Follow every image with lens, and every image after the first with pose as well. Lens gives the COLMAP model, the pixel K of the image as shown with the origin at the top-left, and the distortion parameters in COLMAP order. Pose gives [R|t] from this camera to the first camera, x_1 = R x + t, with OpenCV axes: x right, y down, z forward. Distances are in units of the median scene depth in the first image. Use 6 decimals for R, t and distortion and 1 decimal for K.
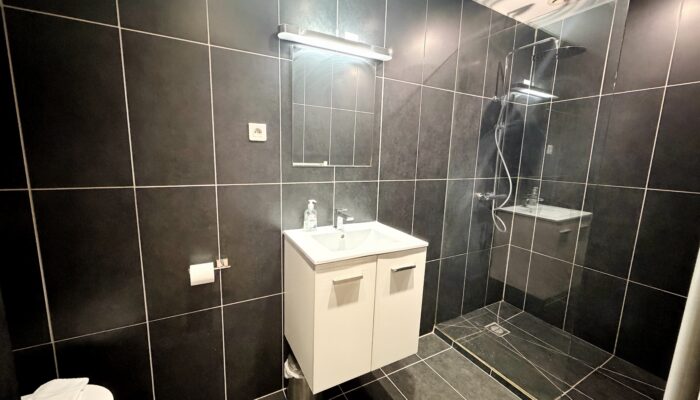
lens RADIAL K [[280.2, 0, 350.0], [0, 280.2, 200.0], [0, 0, 1]] dist [-0.001020, 0.000084]
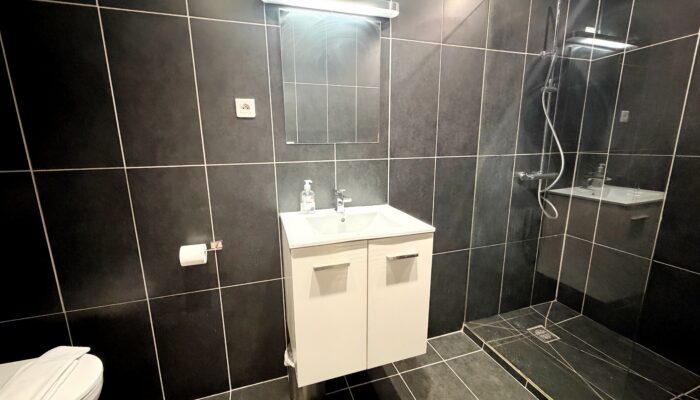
lens RADIAL K [[280.2, 0, 350.0], [0, 280.2, 200.0], [0, 0, 1]] dist [-0.001020, 0.000084]
pose [[0.981663, -0.003641, -0.190589, 0.159847], [0.011090, 0.999215, 0.038032, 0.028822], [0.190301, -0.039448, 0.980933, 0.107161]]
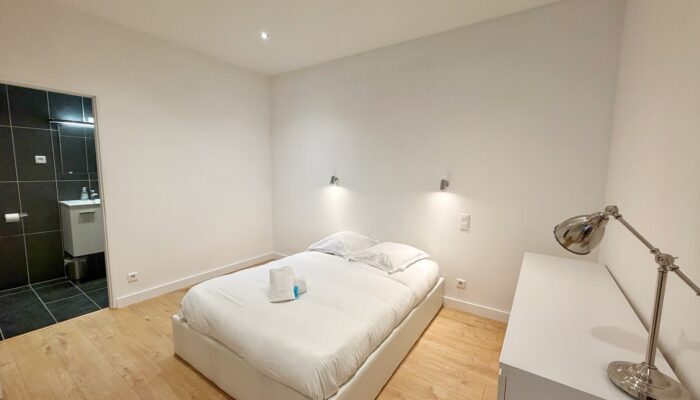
lens RADIAL K [[280.2, 0, 350.0], [0, 280.2, 200.0], [0, 0, 1]] dist [-0.001020, 0.000084]
pose [[0.894413, -0.067919, 0.442055, 0.802413], [0.084849, 0.996220, -0.018613, 0.312928], [-0.439120, 0.054156, 0.896795, -1.926018]]
